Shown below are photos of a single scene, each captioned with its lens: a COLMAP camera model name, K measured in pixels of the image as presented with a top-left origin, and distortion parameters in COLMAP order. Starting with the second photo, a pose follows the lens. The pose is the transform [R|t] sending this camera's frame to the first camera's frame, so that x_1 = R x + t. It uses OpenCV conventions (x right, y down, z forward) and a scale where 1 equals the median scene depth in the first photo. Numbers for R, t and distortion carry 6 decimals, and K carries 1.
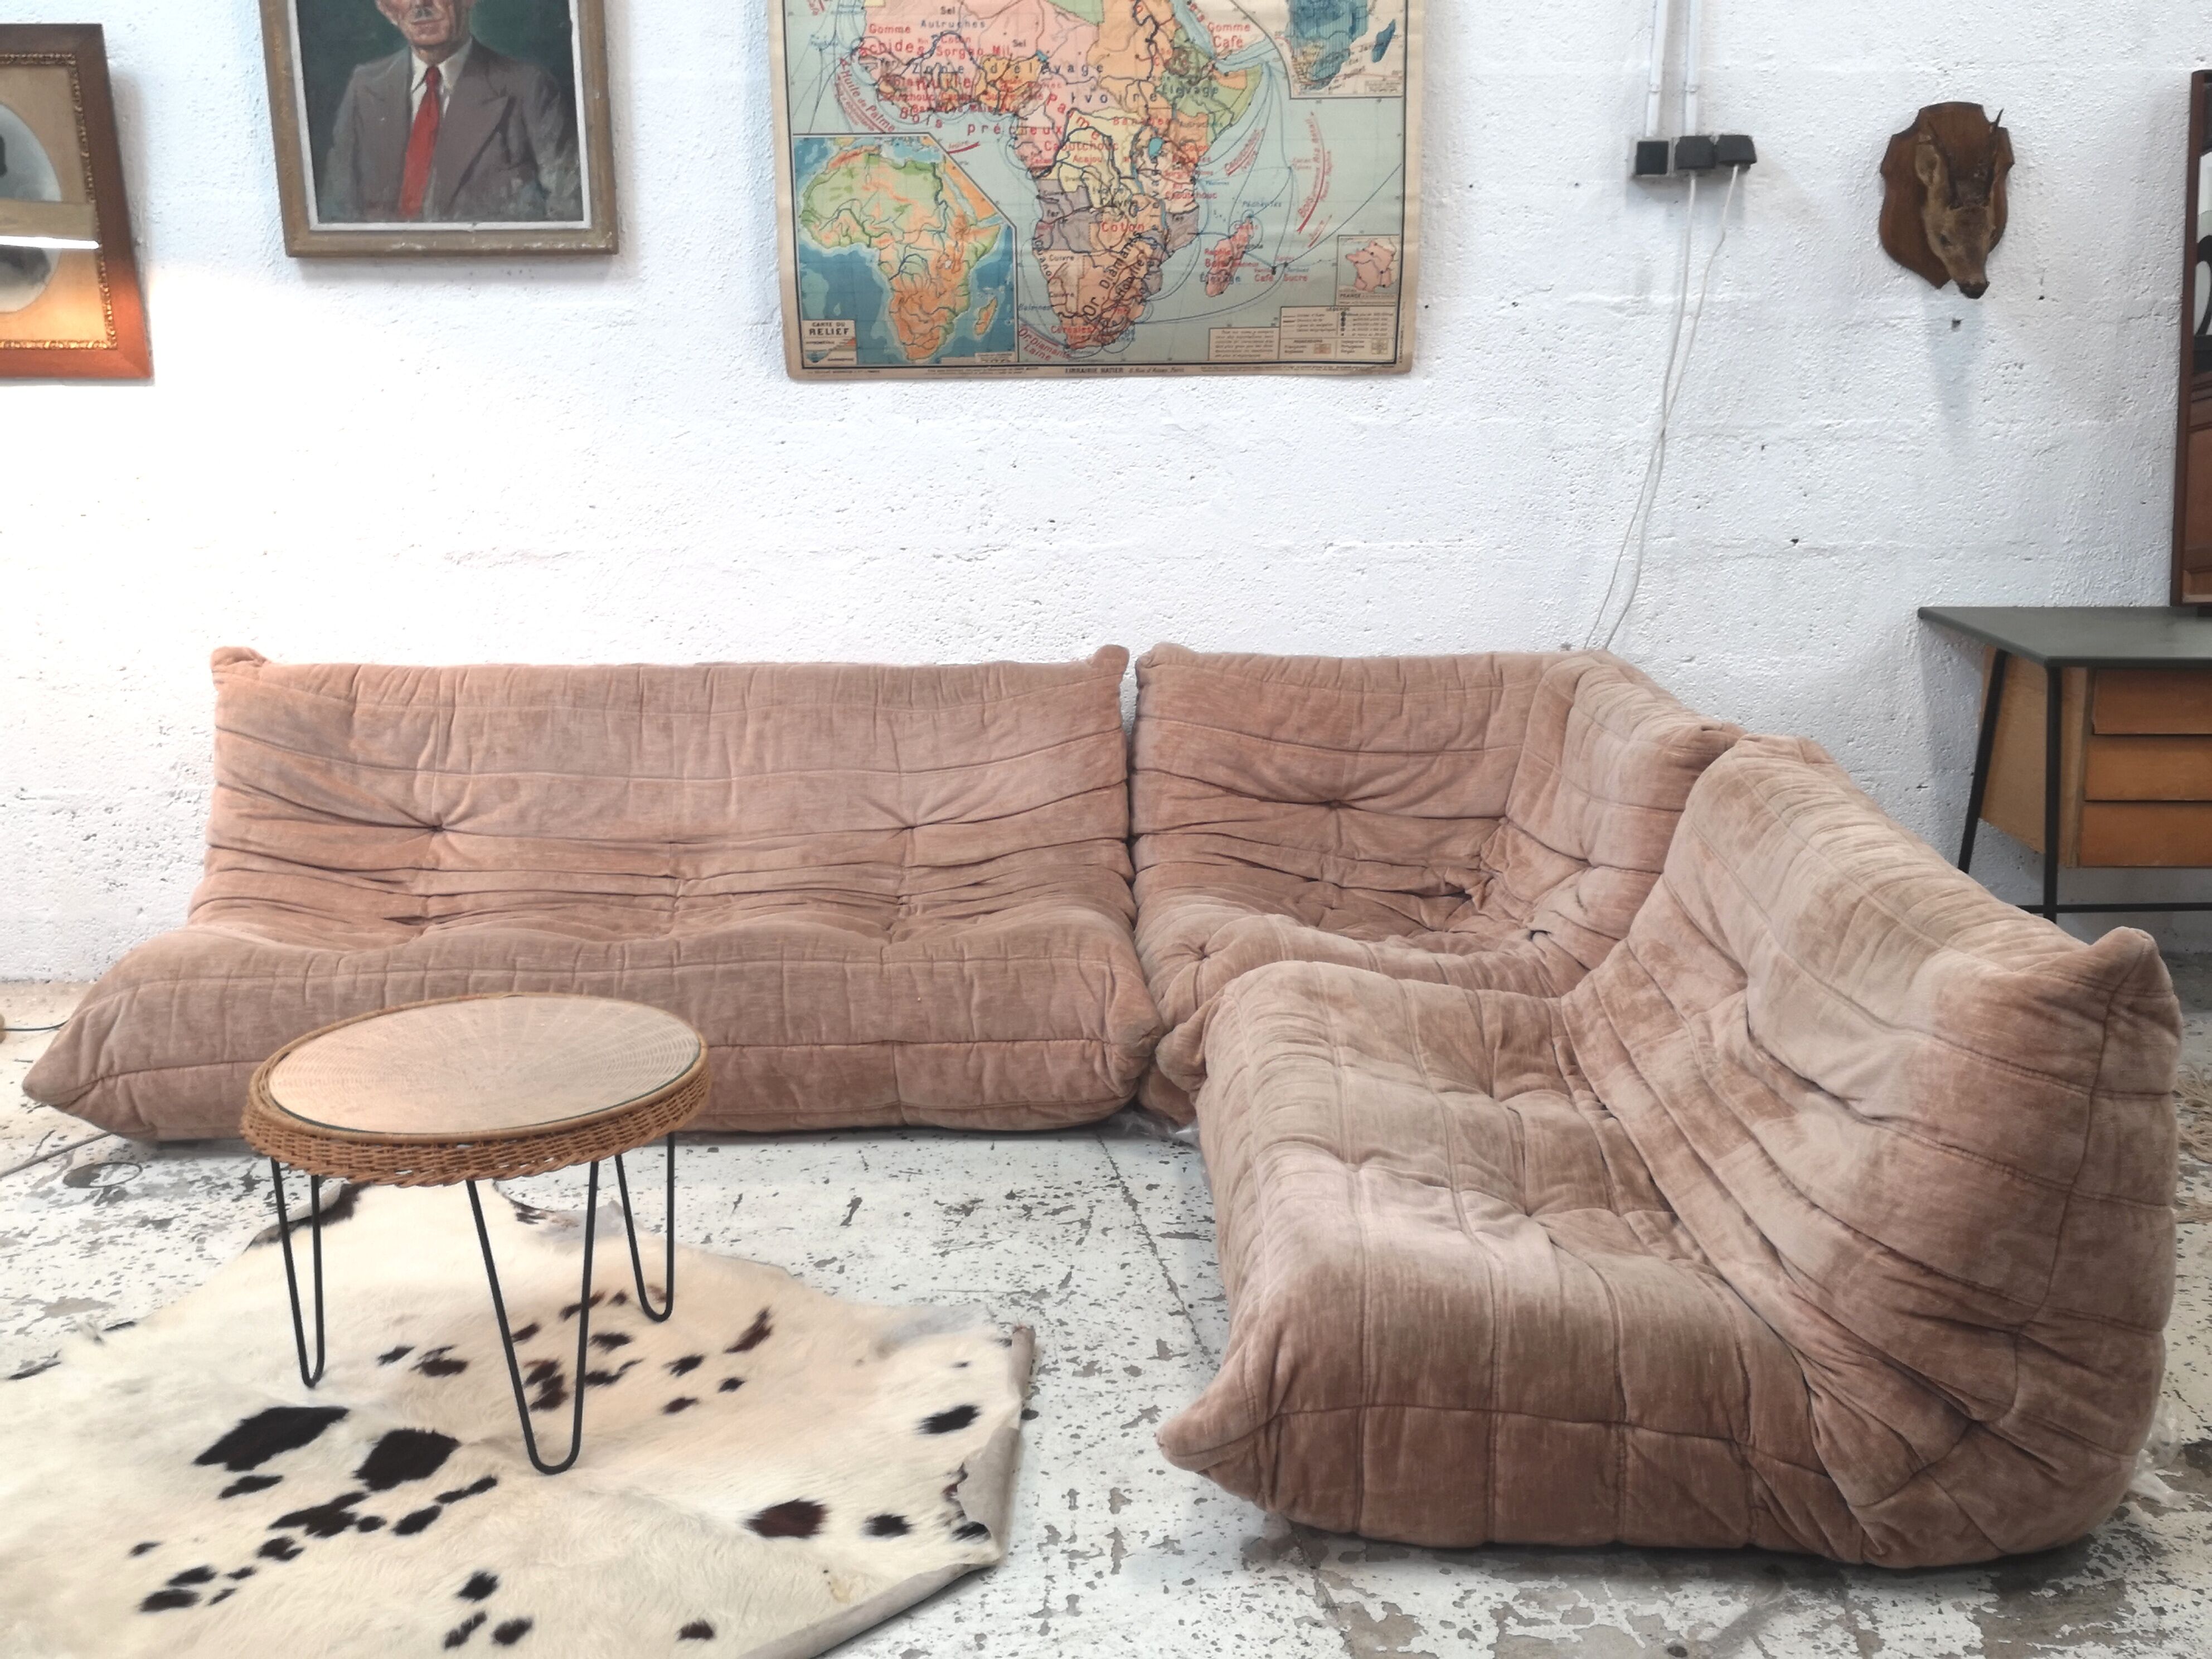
lens RADIAL K [[2388.7, 0, 1106.0], [0, 2388.7, 829.5], [0, 0, 1]] dist [0.077897, -0.043693]
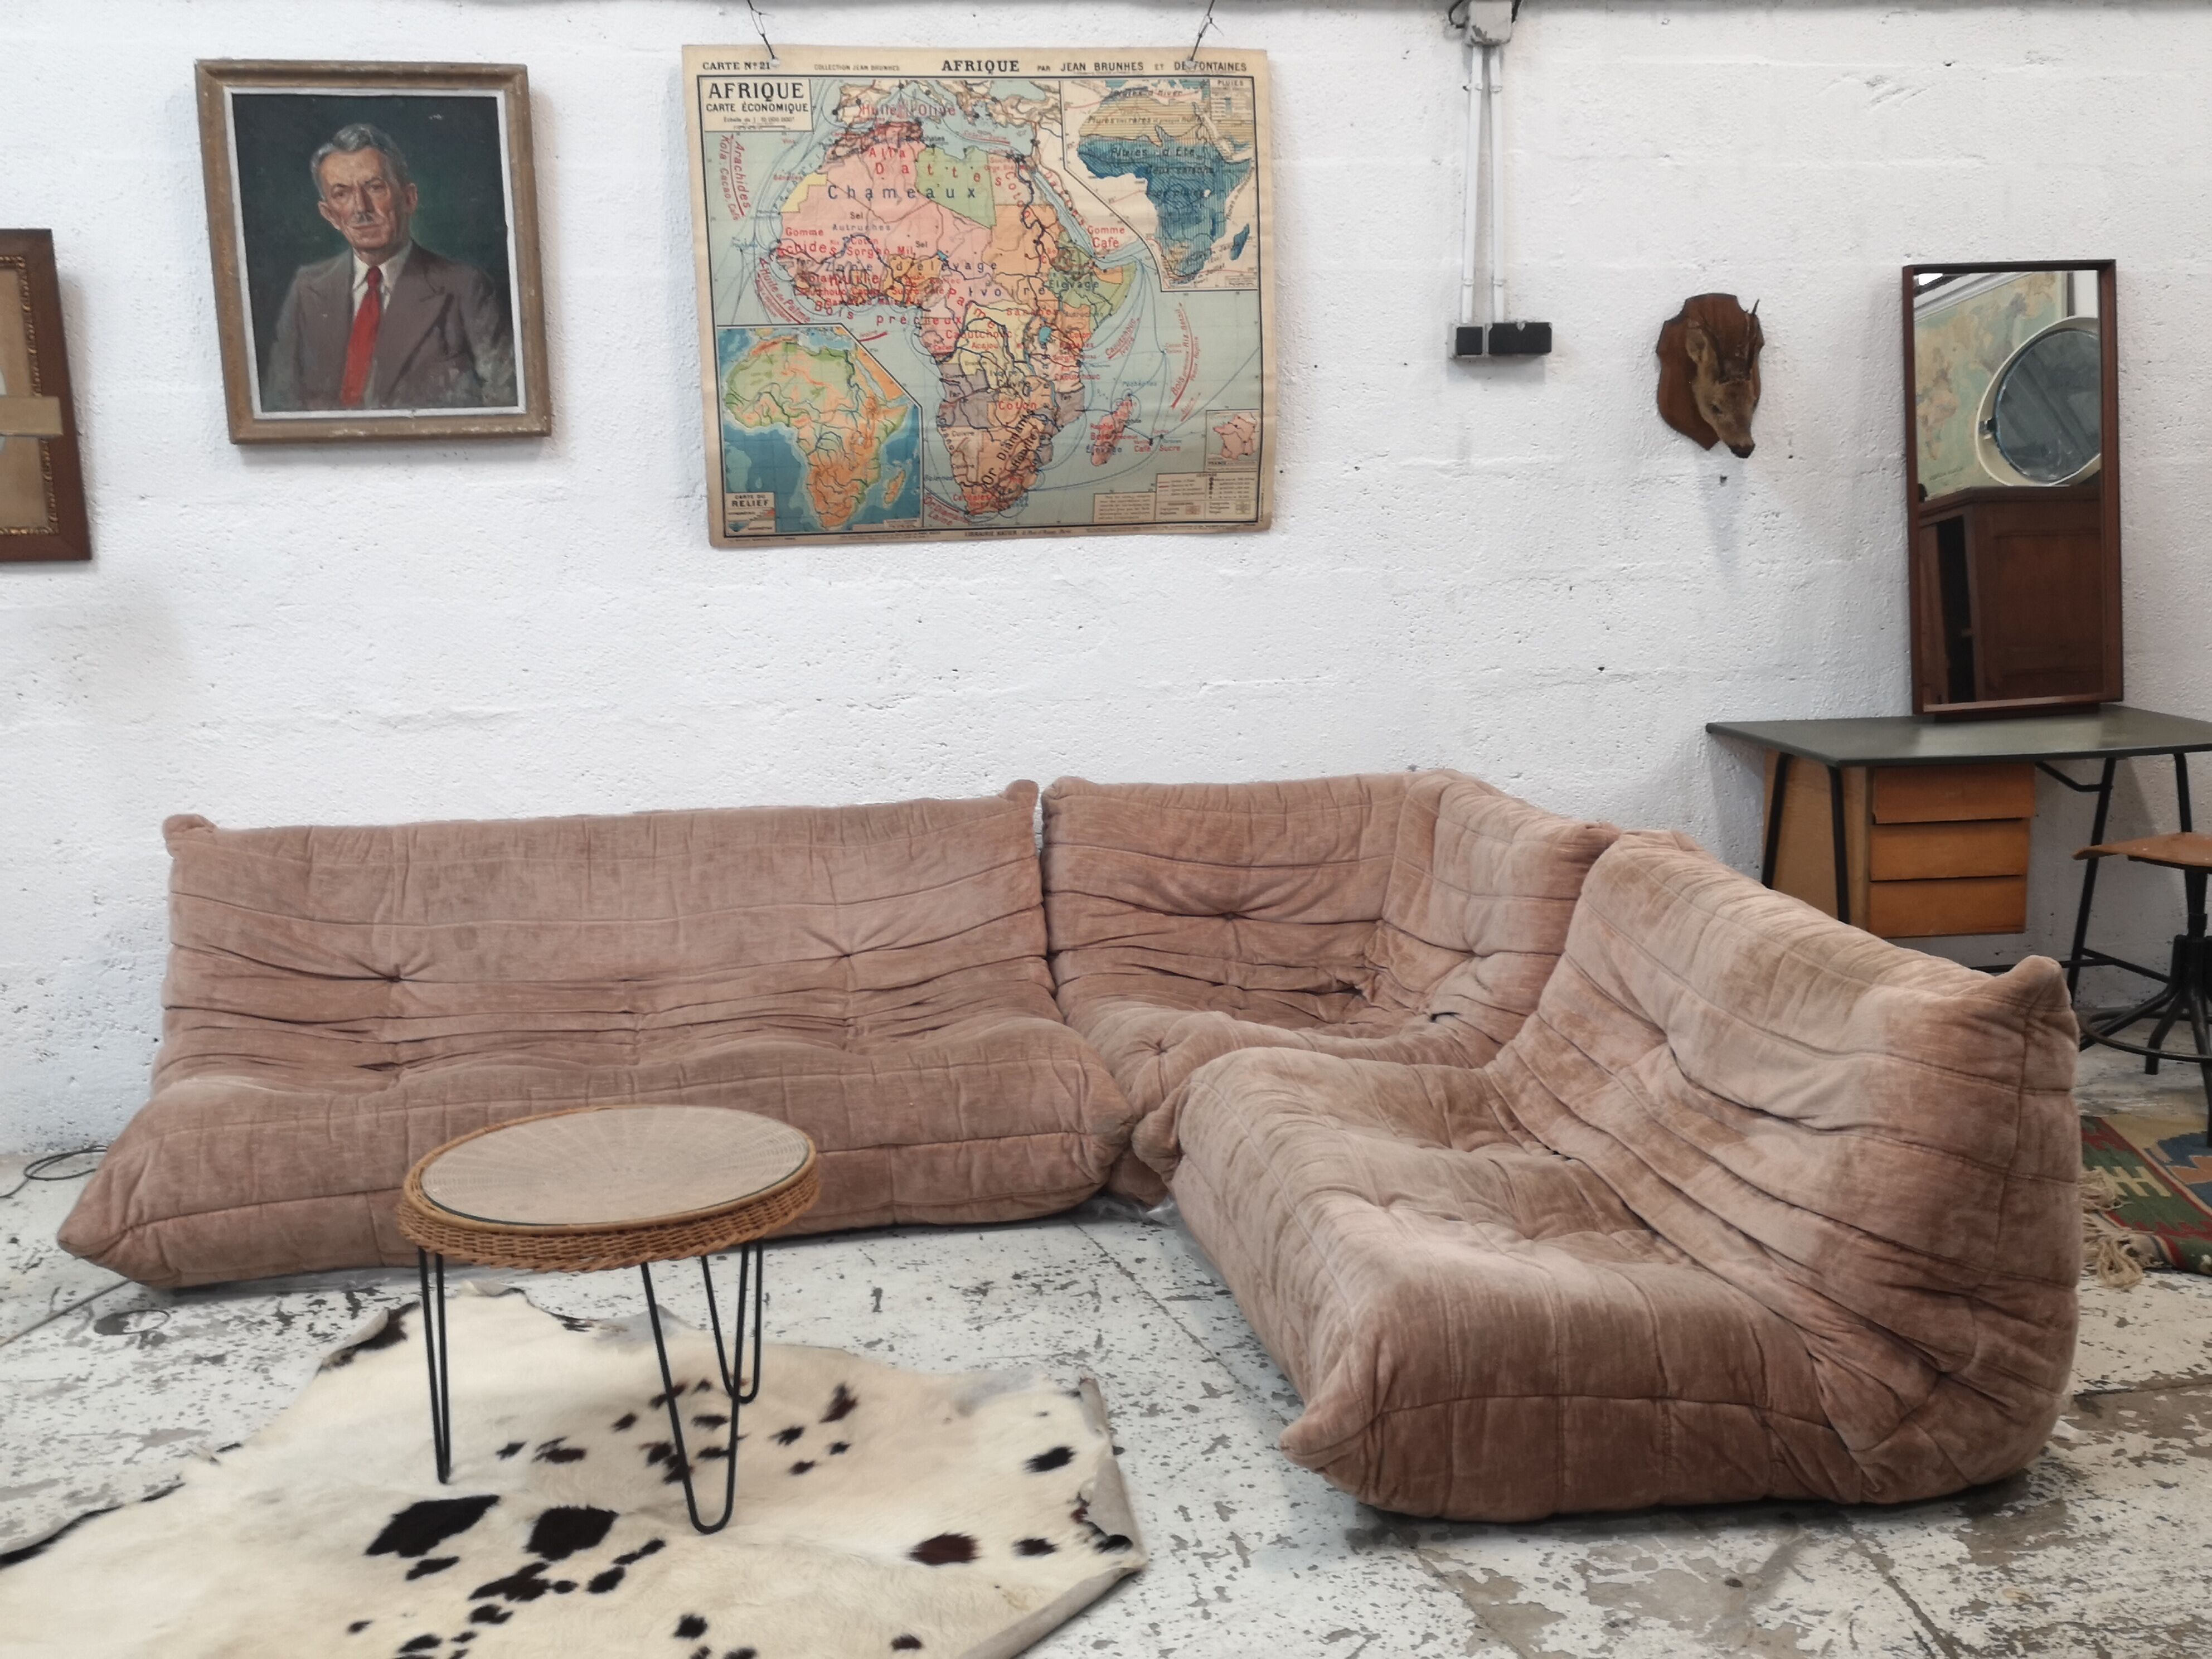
lens RADIAL K [[2383.7, 0, 1105.1], [0, 2383.7, 829.1], [0, 0, 1]] dist [0.080276, -0.050656]
pose [[0.986877, -0.041129, 0.156147, -0.135251], [0.051636, 0.996623, -0.063840, 0.017371], [-0.152994, 0.071065, 0.985669, -0.083268]]
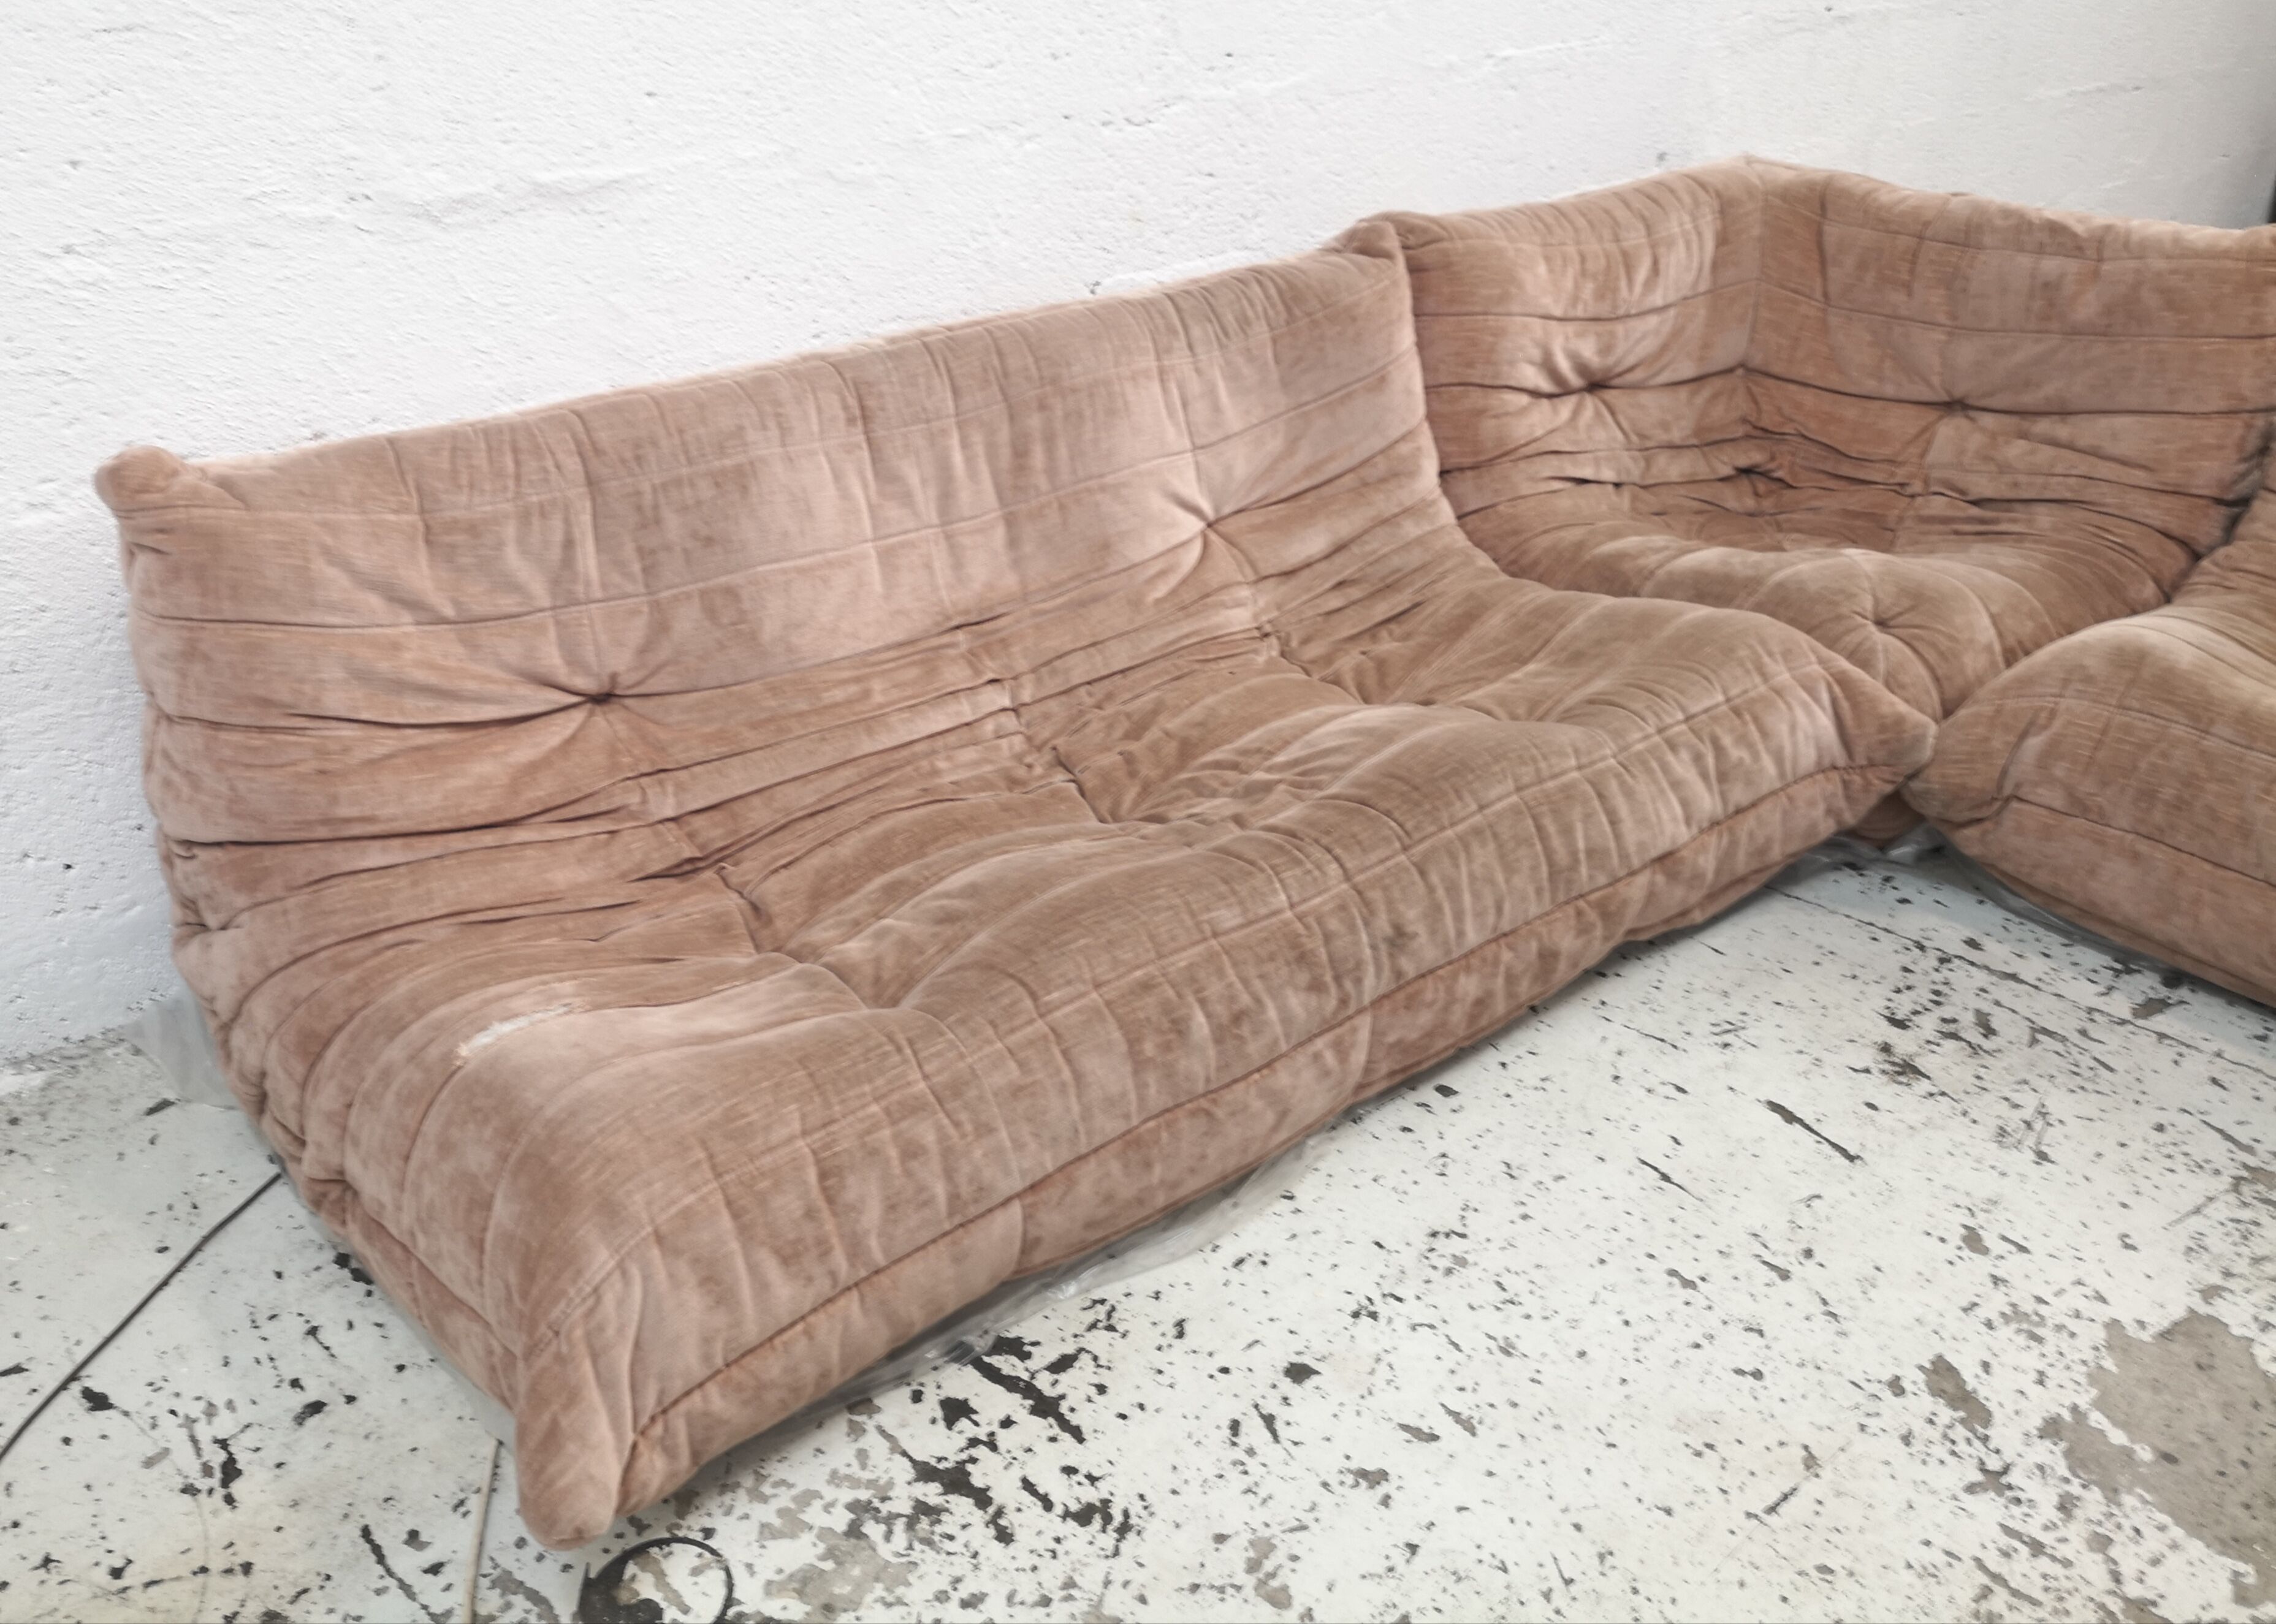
lens RADIAL K [[1883.8, 0, 1057.8], [0, 1883.8, 716.7], [0, 0, 1]] dist [0.096013, -0.131500]
pose [[0.810964, -0.263198, 0.522555, -0.435094], [0.141824, 0.954902, 0.260862, -0.101239], [-0.567647, -0.137439, 0.811719, 0.572942]]
